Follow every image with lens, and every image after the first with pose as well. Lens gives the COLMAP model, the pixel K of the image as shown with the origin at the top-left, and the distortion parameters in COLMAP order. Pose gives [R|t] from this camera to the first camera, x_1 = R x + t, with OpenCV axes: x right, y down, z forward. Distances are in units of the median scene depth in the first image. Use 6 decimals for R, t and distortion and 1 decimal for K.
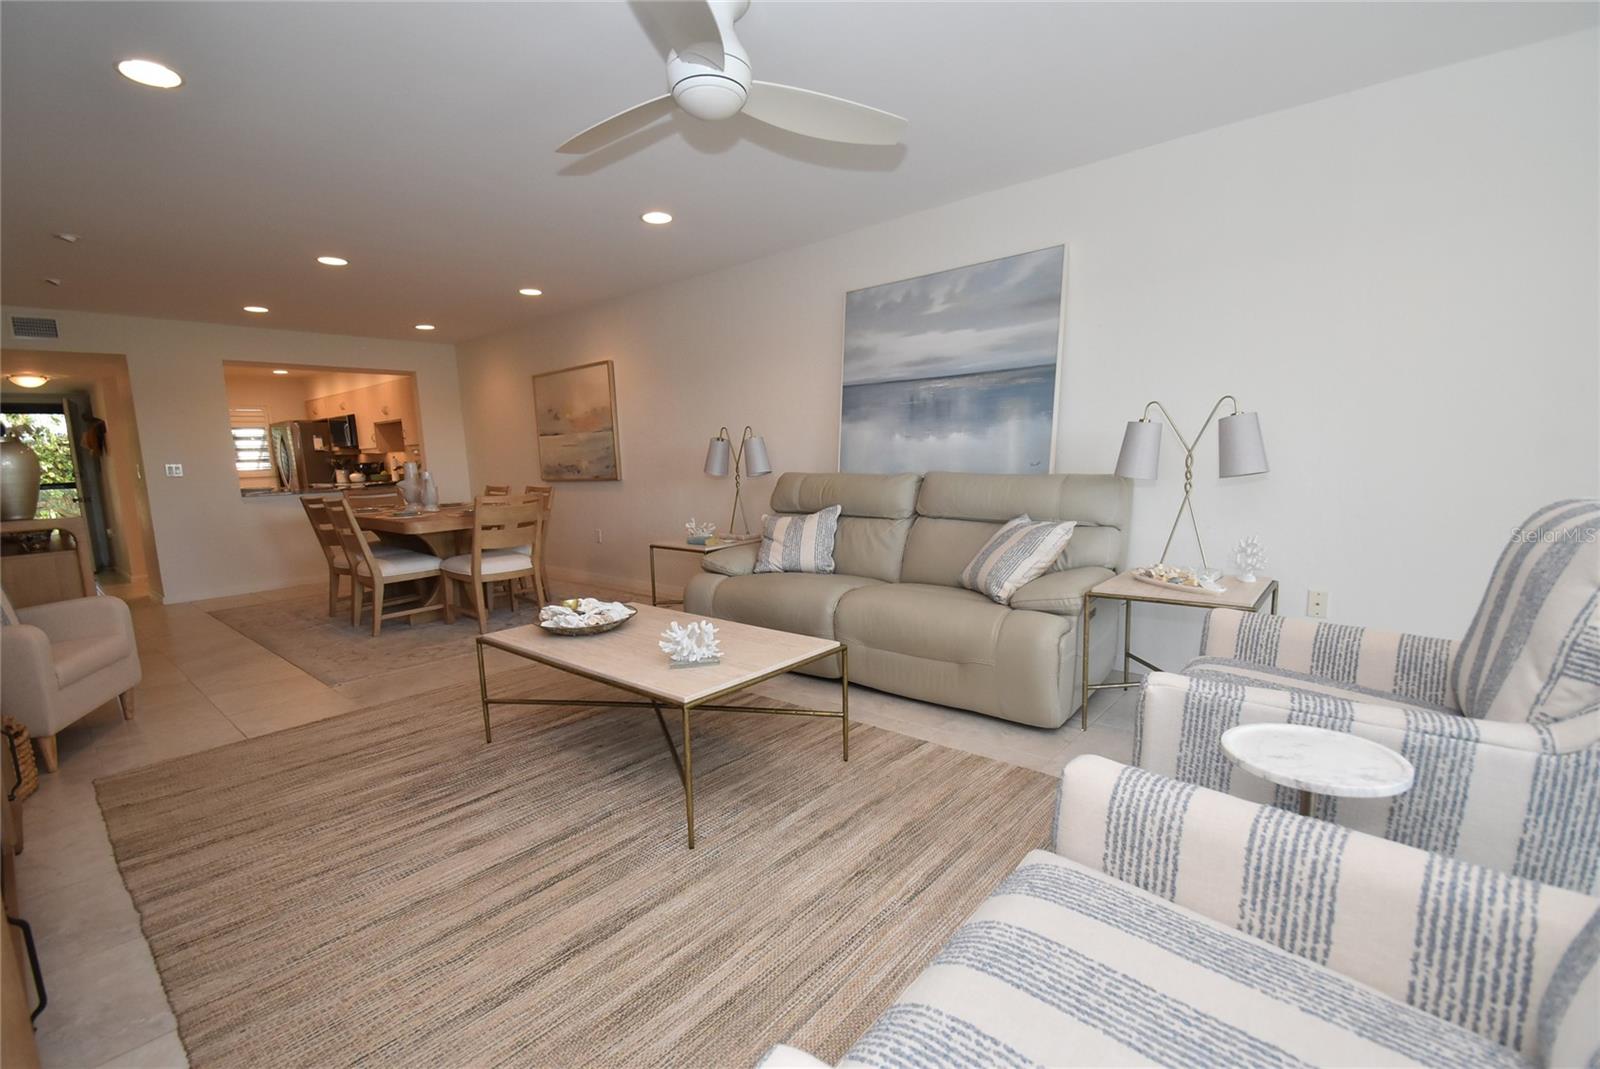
lens RADIAL K [[700.2, 0, 791.0], [0, 700.2, 556.3], [0, 0, 1]] dist [0.023382, -0.023687]
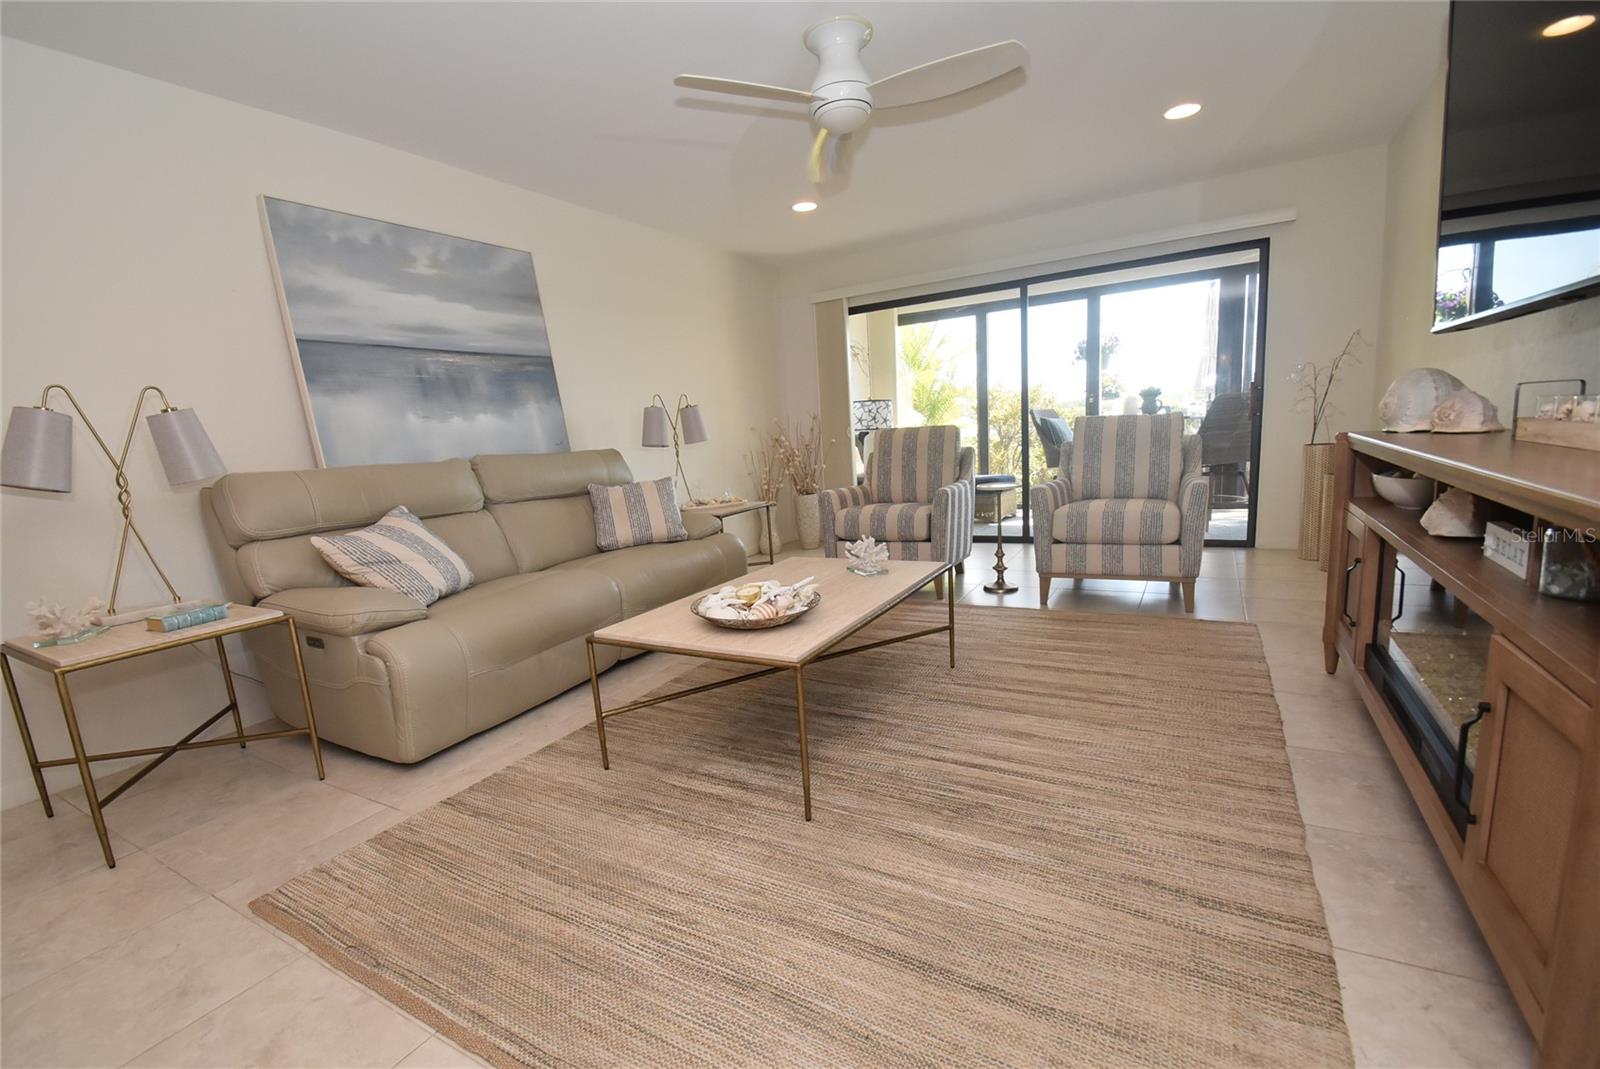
lens RADIAL K [[700.2, 0, 791.0], [0, 700.2, 556.3], [0, 0, 1]] dist [0.023382, -0.023687]
pose [[-0.188330, -0.130546, 0.973391, -0.771911], [0.218172, 0.960800, 0.171069, -0.064337], [-0.957566, 0.244584, -0.152466, 0.790947]]
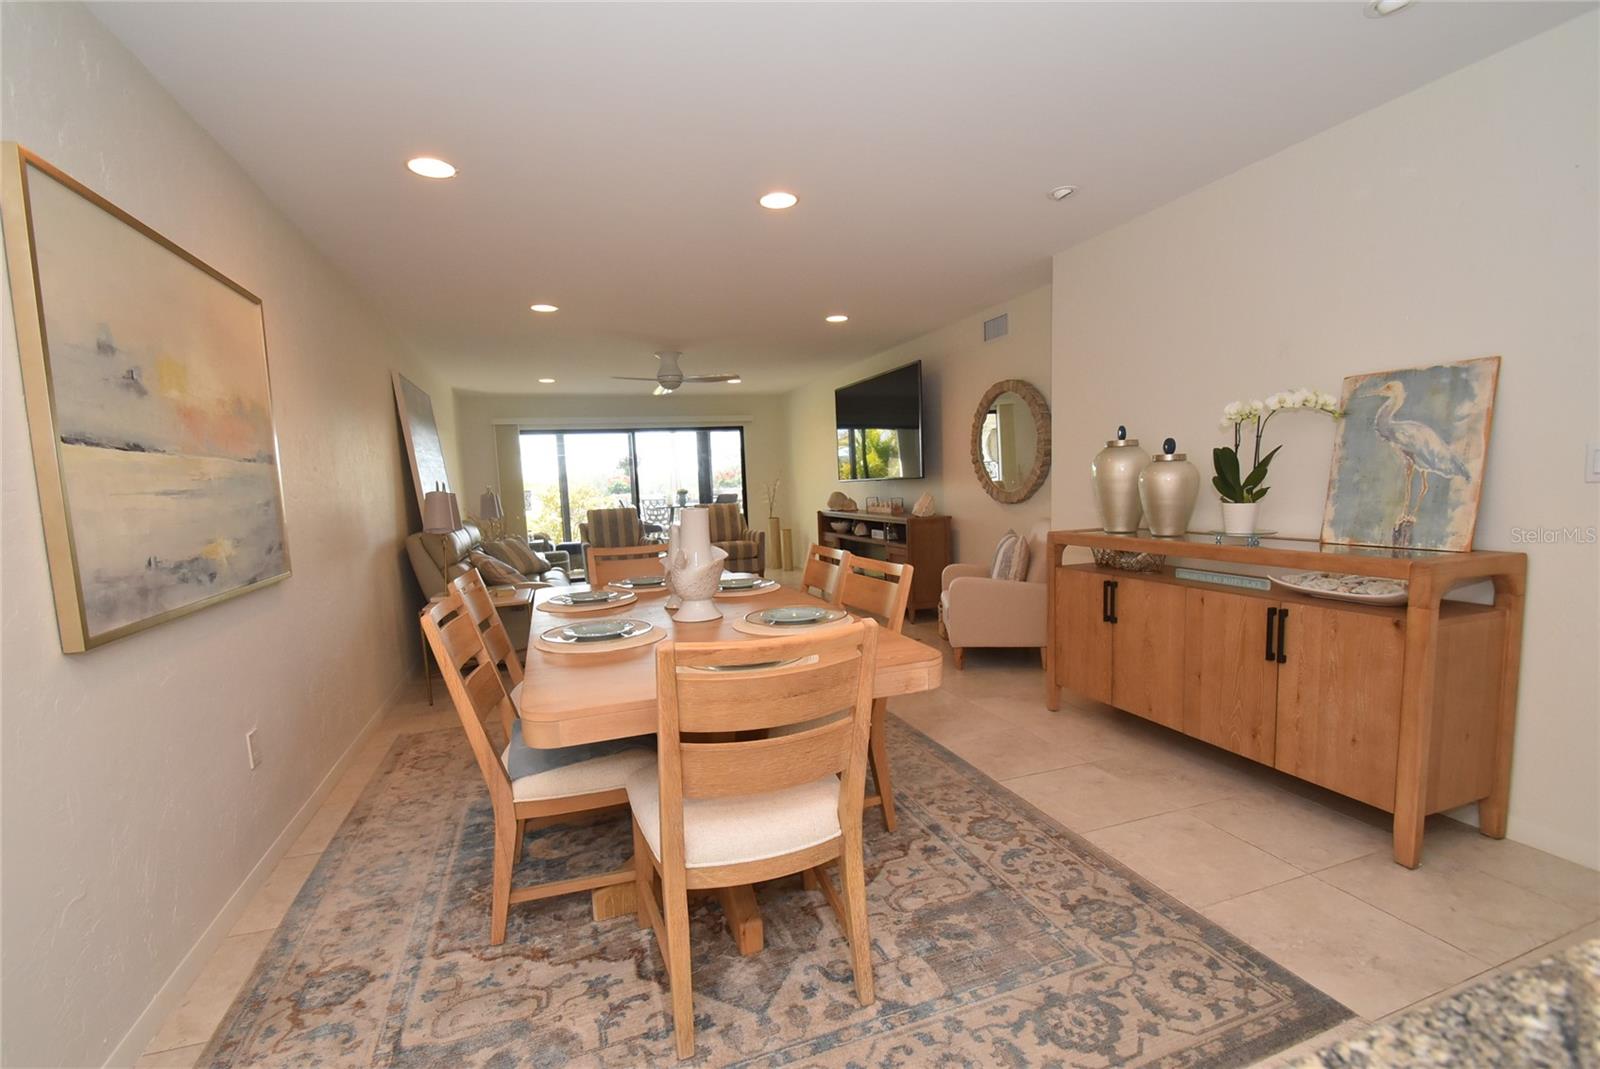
lens RADIAL K [[700.2, 0, 791.0], [0, 700.2, 556.3], [0, 0, 1]] dist [0.023382, -0.023687]
pose [[-0.862712, 0.016040, 0.505441, -1.156612], [0.144875, 0.965442, 0.216640, -0.269151], [-0.484499, 0.260124, -0.835222, 1.911109]]
